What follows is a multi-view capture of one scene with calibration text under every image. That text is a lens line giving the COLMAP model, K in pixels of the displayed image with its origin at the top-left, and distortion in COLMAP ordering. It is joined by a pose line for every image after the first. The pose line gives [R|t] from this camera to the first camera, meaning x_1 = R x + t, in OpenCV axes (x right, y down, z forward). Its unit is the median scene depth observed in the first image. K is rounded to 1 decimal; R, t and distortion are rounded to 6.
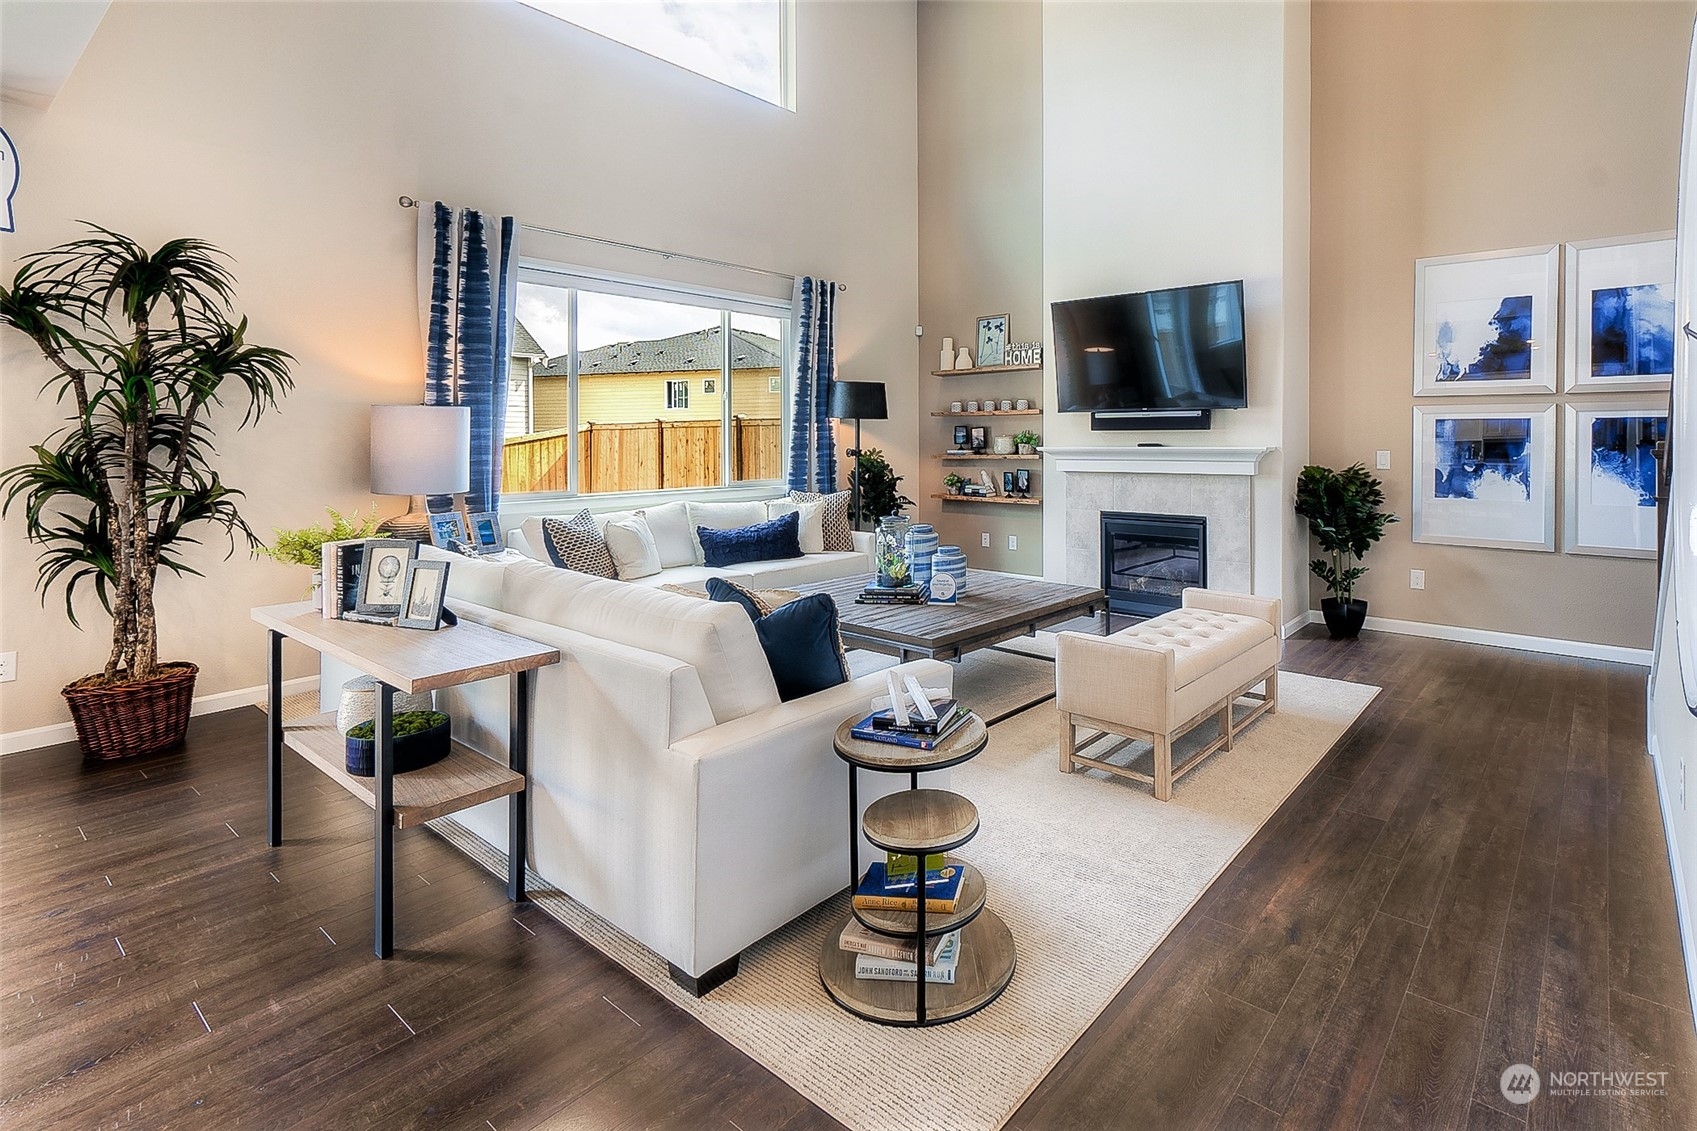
lens RADIAL K [[857.2, 0, 896.9], [0, 857.2, 448.9], [0, 0, 1]] dist [-0.002455, 0.001261]
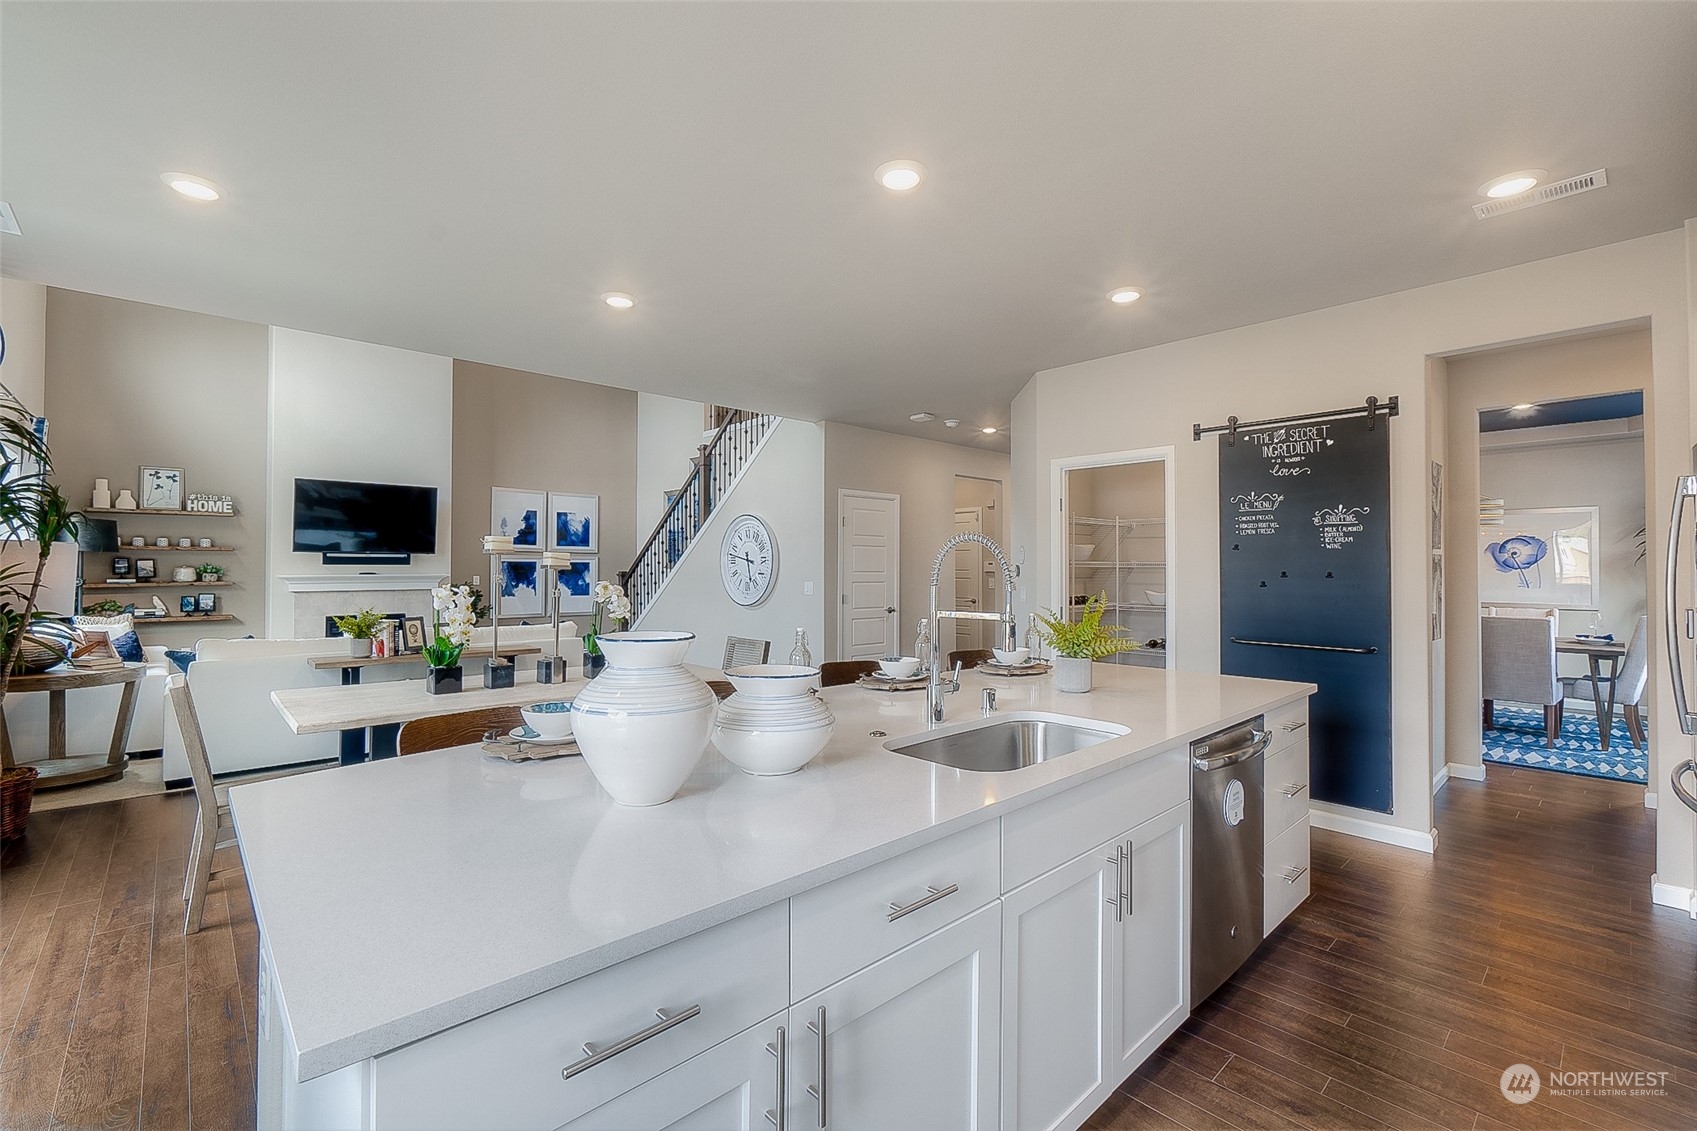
lens RADIAL K [[734.9, 0, 845.9], [0, 734.9, 565.6], [0, 0, 1]] dist [-0.008212, -0.000496]
pose [[0.126982, 0.009567, 0.991859, -1.072804], [0.012689, 0.999856, -0.011268, 0.008520], [-0.991824, 0.014016, 0.126842, -0.109361]]
